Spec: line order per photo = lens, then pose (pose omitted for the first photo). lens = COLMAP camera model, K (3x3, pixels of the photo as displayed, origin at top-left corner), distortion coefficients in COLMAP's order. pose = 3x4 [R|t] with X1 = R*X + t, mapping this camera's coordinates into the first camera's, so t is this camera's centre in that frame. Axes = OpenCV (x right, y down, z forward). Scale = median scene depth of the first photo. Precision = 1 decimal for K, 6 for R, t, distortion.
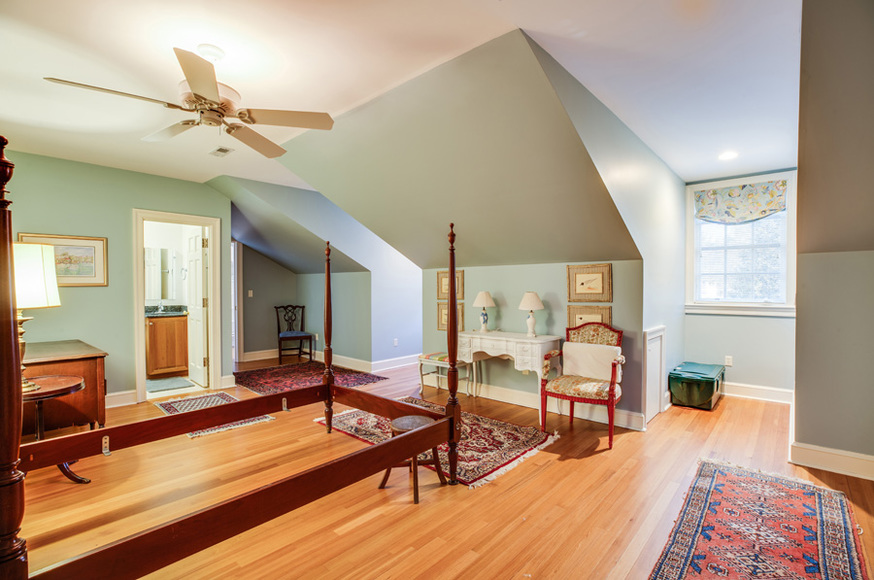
lens RADIAL K [[384.4, 0, 437.0], [0, 384.4, 290.0], [0, 0, 1]] dist [0.000558, 0.000053]
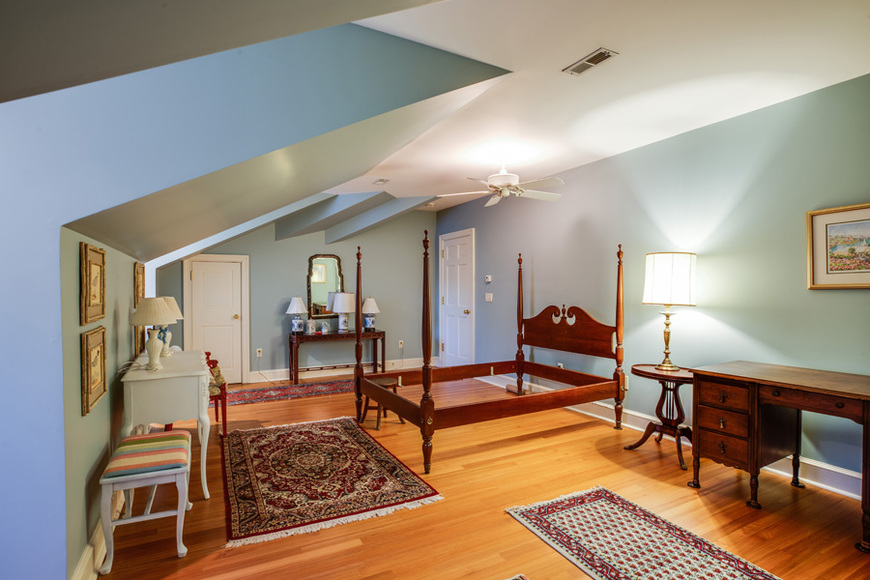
lens RADIAL K [[399.4, 0, 435.0], [0, 399.4, 290.0], [0, 0, 1]] dist [-0.034485, -0.000009]
pose [[-0.933068, -0.004666, 0.359669, -0.638703], [-0.001529, 0.999958, 0.009005, -0.017211], [-0.359696, 0.007853, -0.933037, 1.895426]]
